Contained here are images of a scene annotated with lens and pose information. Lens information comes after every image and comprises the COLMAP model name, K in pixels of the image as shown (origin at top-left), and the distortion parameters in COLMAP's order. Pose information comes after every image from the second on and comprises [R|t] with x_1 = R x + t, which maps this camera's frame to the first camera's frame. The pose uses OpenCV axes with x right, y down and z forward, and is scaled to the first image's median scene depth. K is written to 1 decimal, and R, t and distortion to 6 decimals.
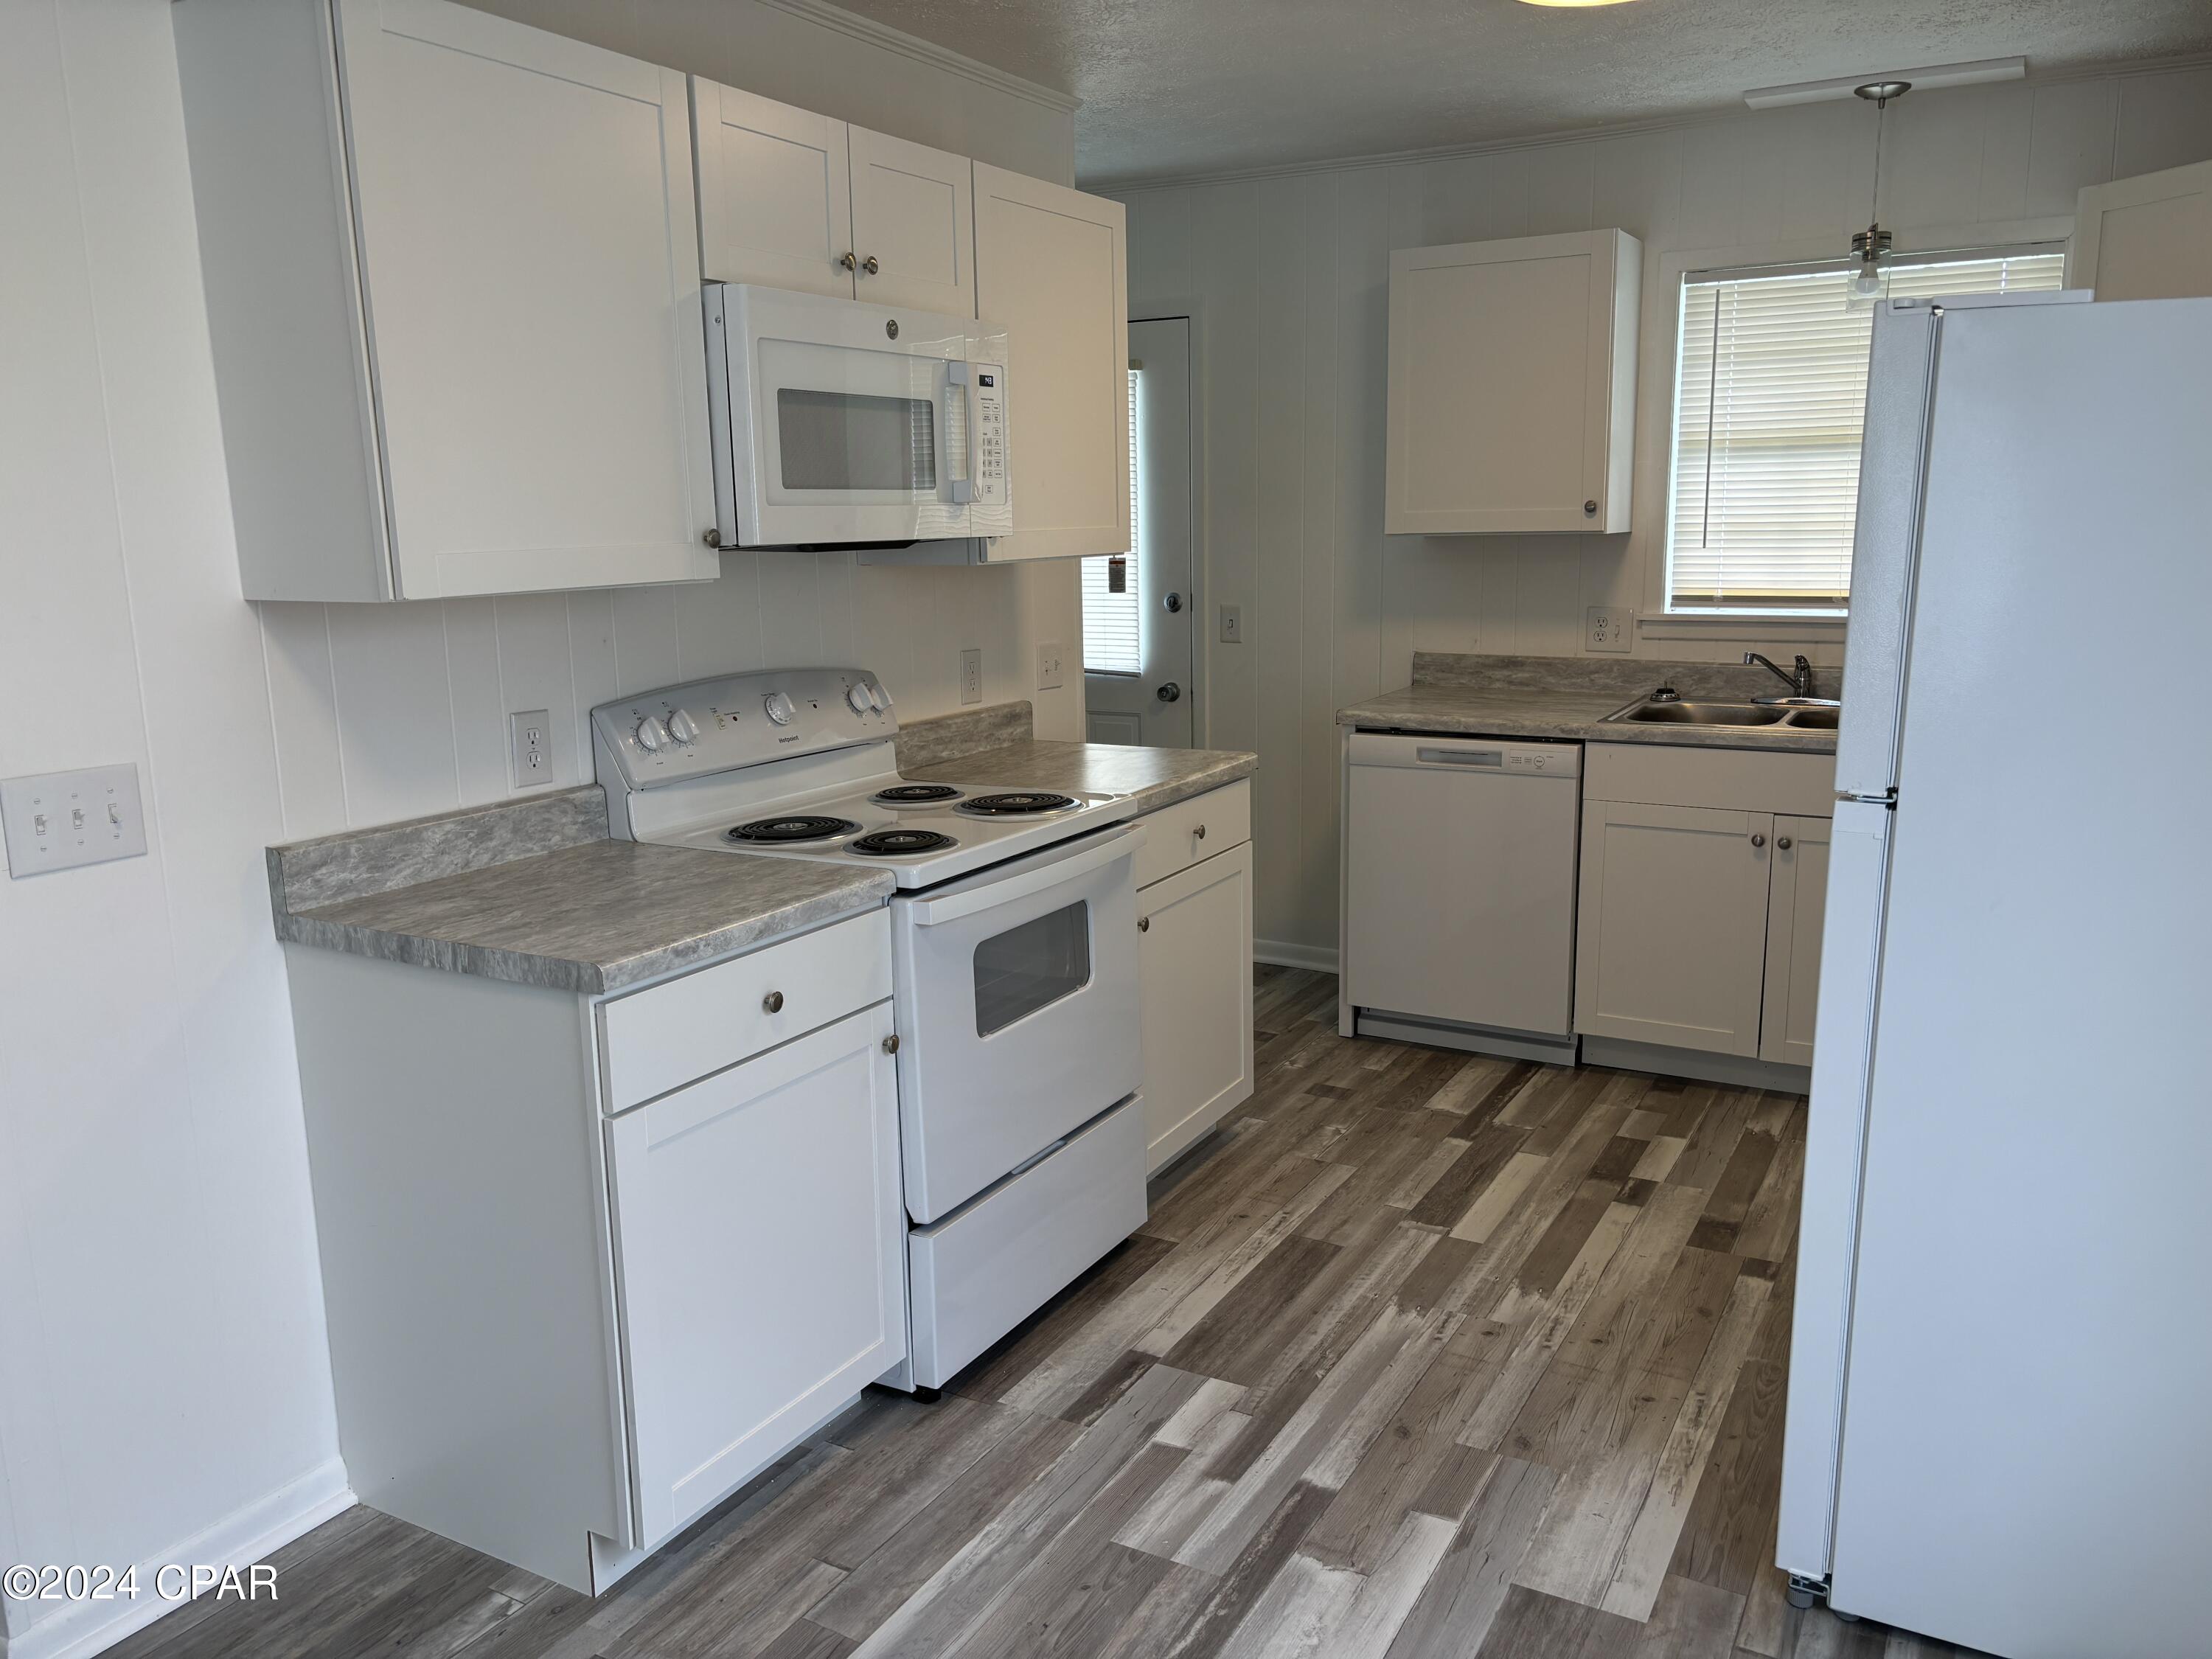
lens RADIAL K [[1651.0, 0, 1110.2], [0, 1651.0, 832.6], [0, 0, 1]] dist [0.022220, 0.012052]
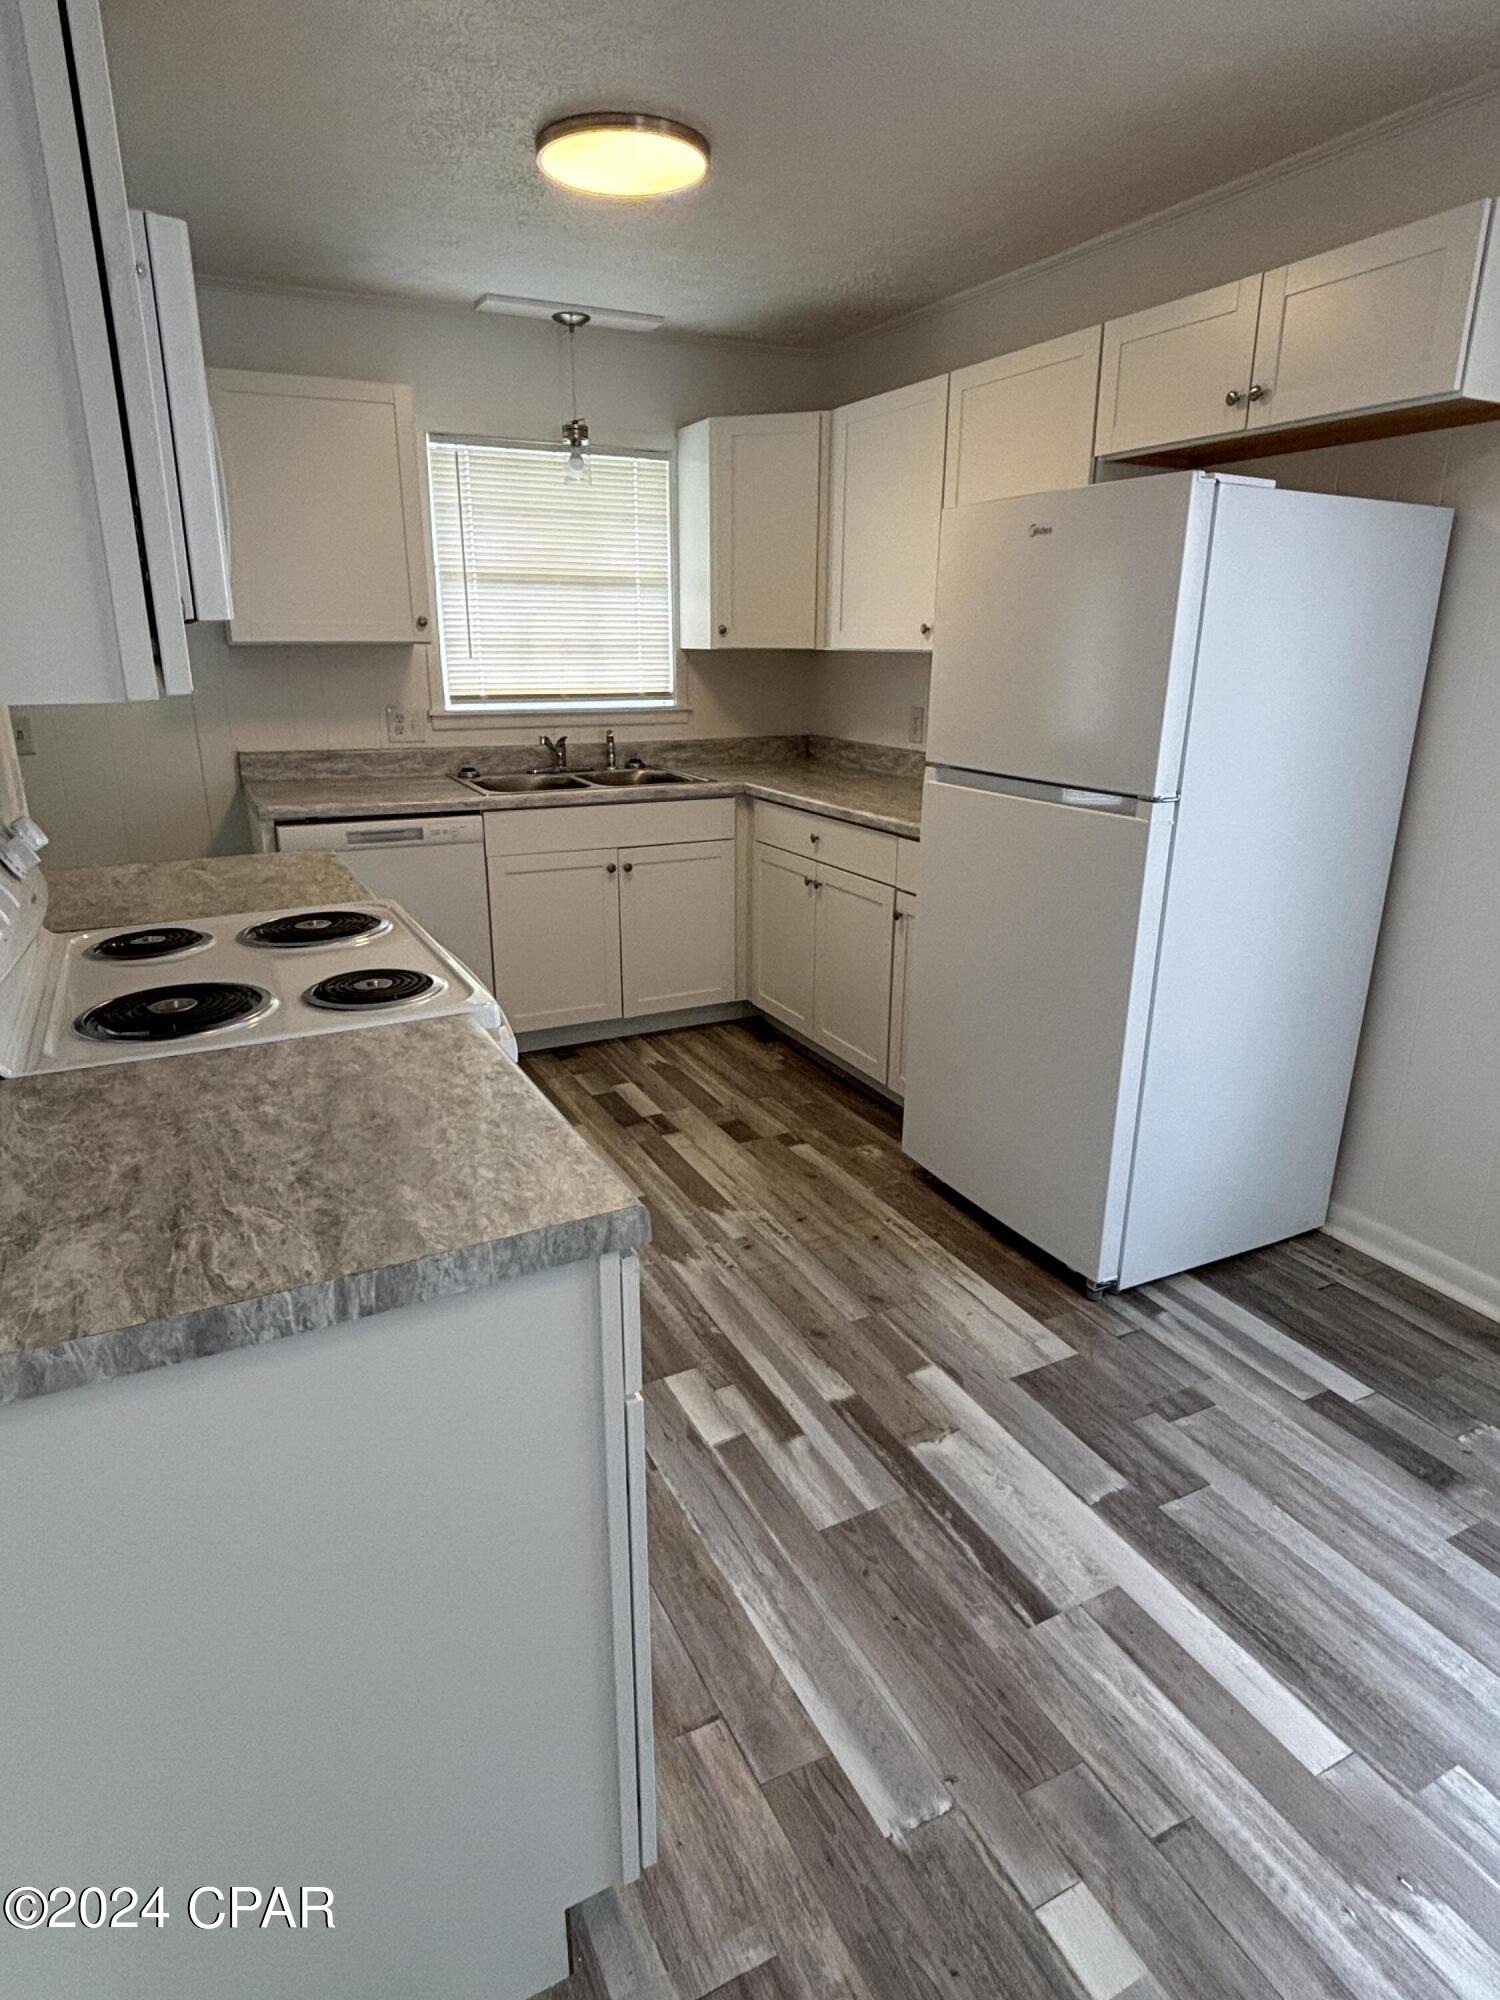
lens RADIAL K [[1125.7, 0, 702.0], [0, 1125.7, 993.3], [0, 0, 1]] dist [0.025819, -0.007436]
pose [[0.565378, -0.227911, 0.792720, -0.452181], [0.145209, 0.973560, 0.176339, -0.062852], [-0.811950, 0.015411, 0.583524, 0.474993]]
